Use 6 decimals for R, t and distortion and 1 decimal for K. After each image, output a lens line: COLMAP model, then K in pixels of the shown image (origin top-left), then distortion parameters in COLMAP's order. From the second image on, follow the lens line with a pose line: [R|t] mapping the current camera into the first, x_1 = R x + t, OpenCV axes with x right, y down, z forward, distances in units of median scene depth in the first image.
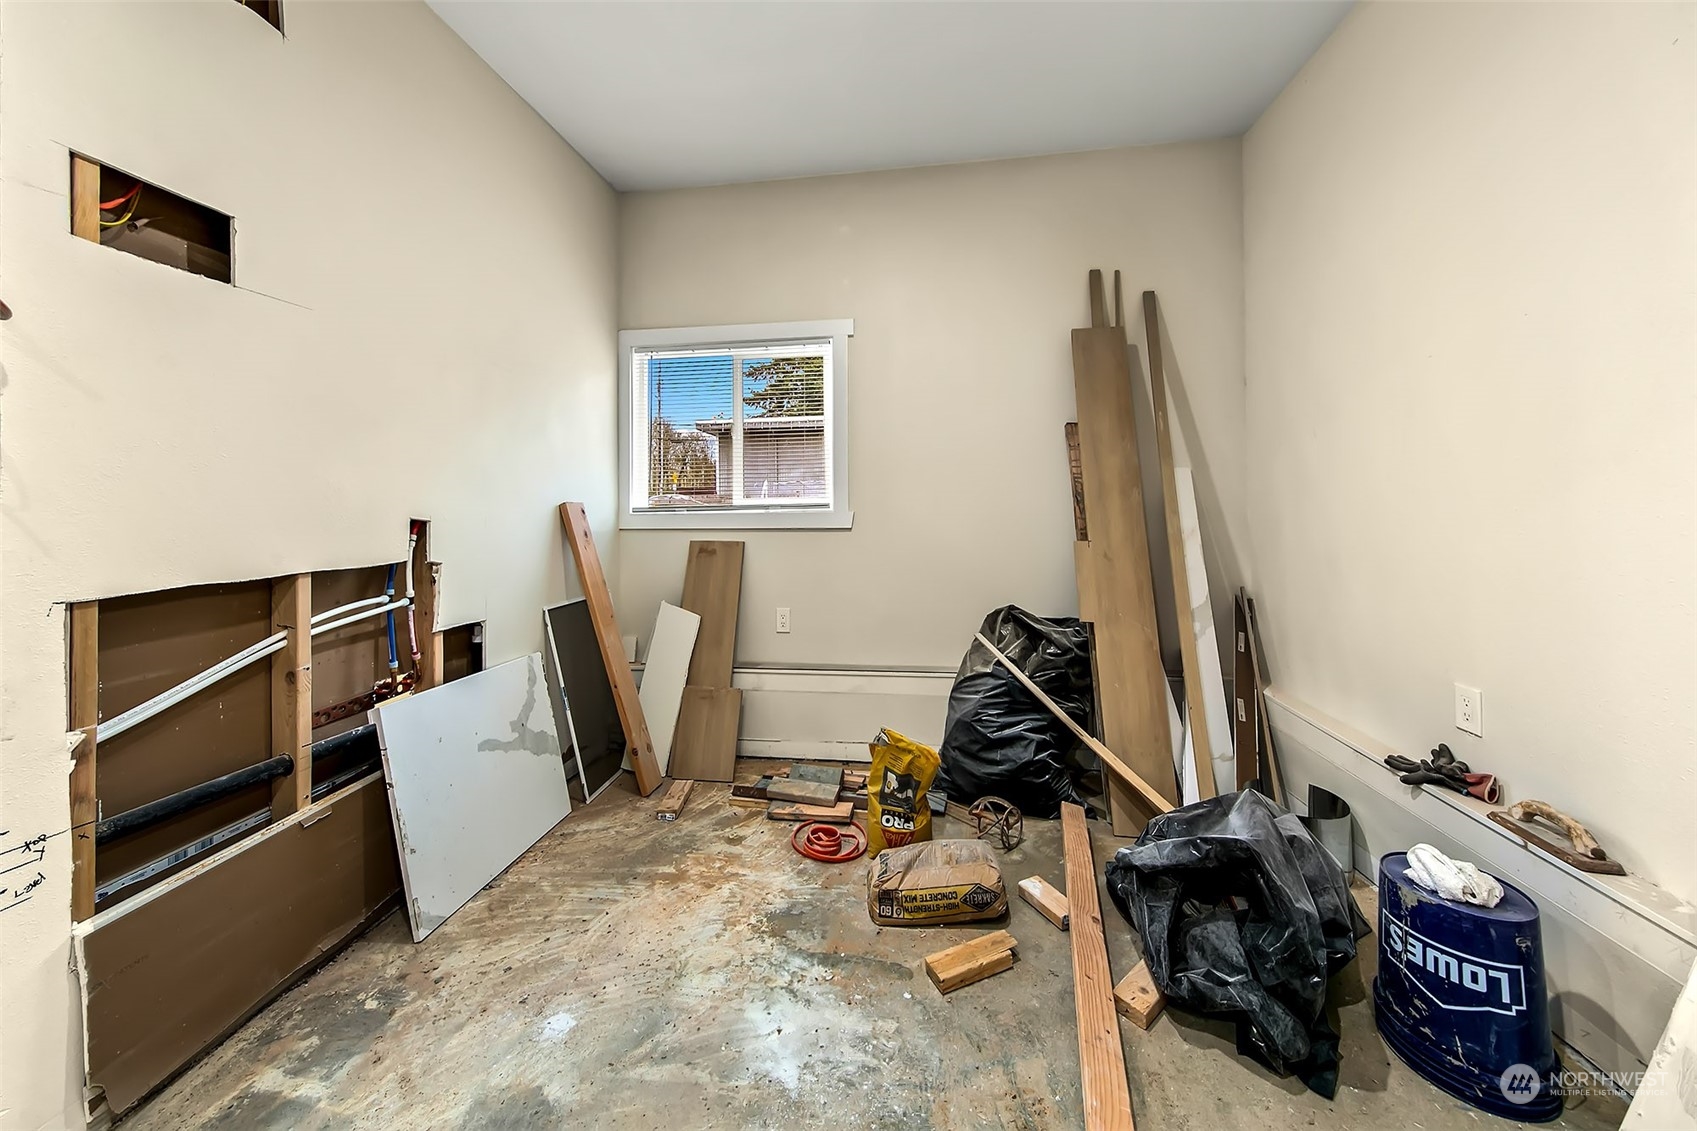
lens RADIAL K [[599.6, 0, 849.9], [0, 599.6, 506.4], [0, 0, 1]] dist [0.002068, 0.000280]
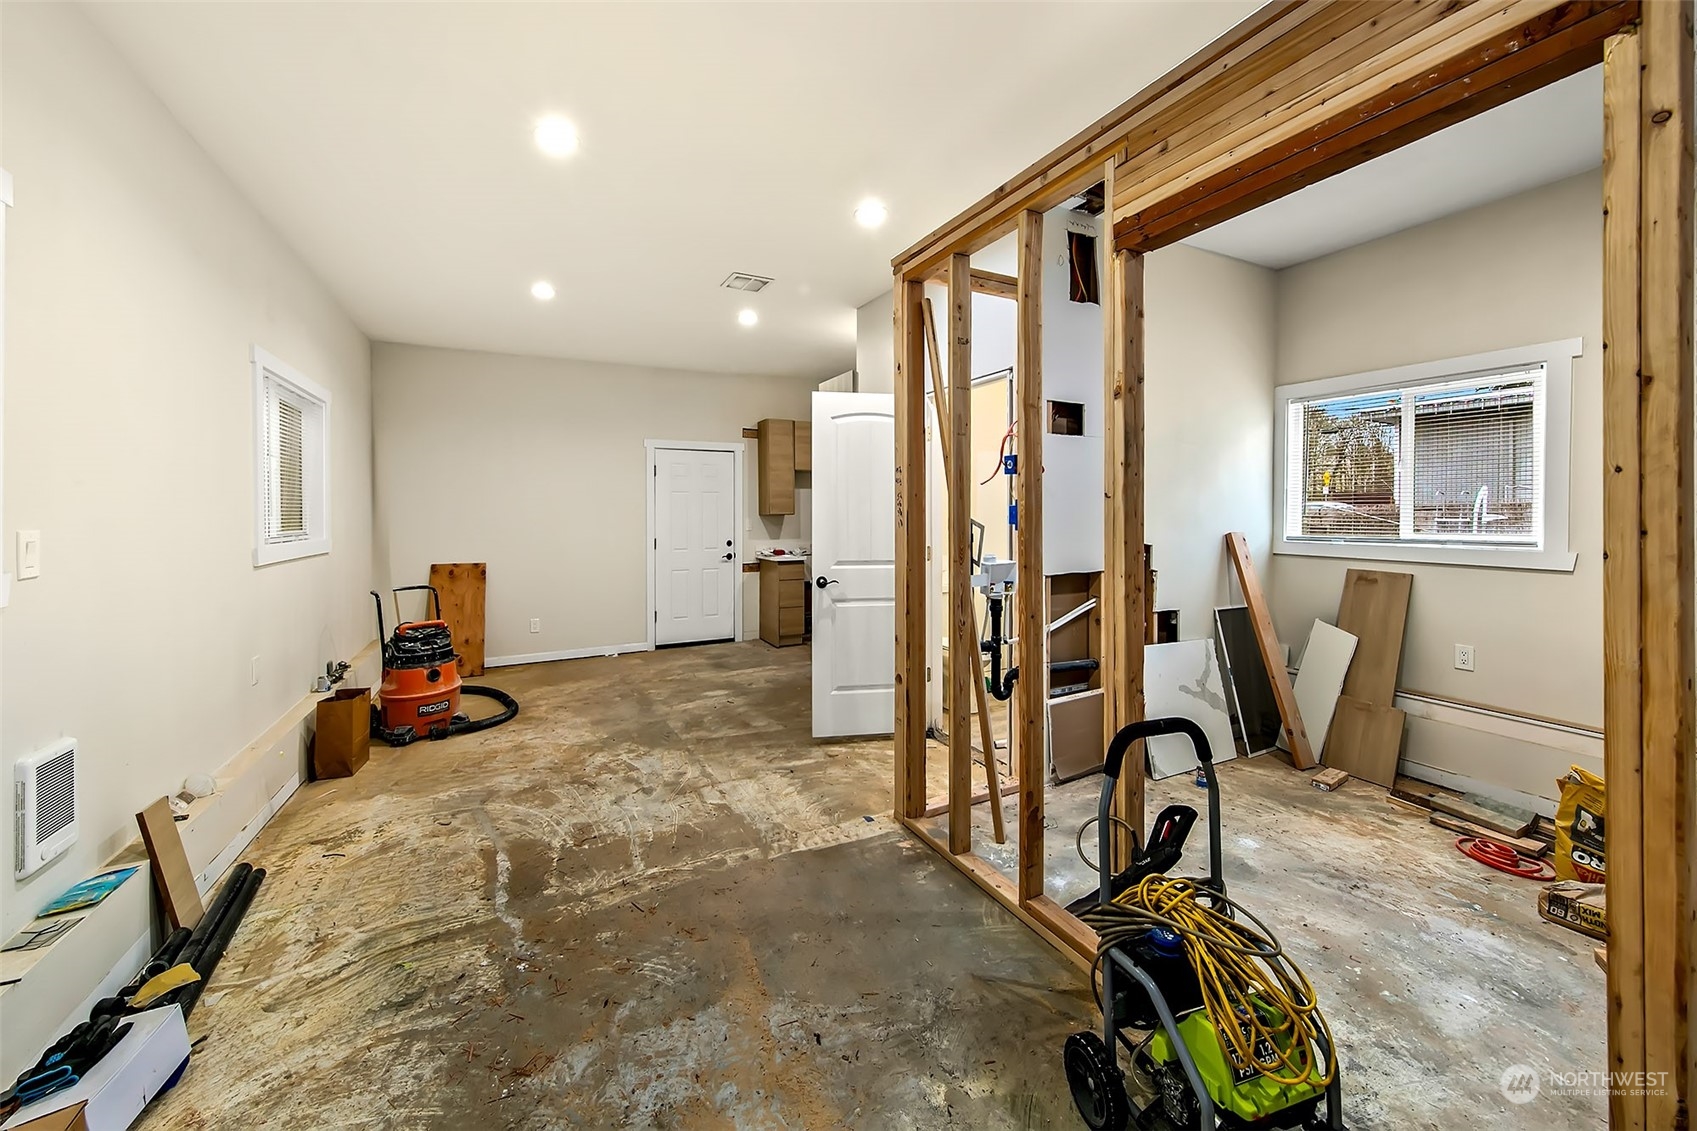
lens RADIAL K [[599.6, 0, 849.9], [0, 599.6, 506.4], [0, 0, 1]] dist [0.002068, 0.000280]
pose [[0.577270, 0.005973, -0.816532, 0.152737], [-0.017516, 0.999834, -0.005069, -0.050896], [0.816366, 0.017228, 0.577278, -0.555330]]
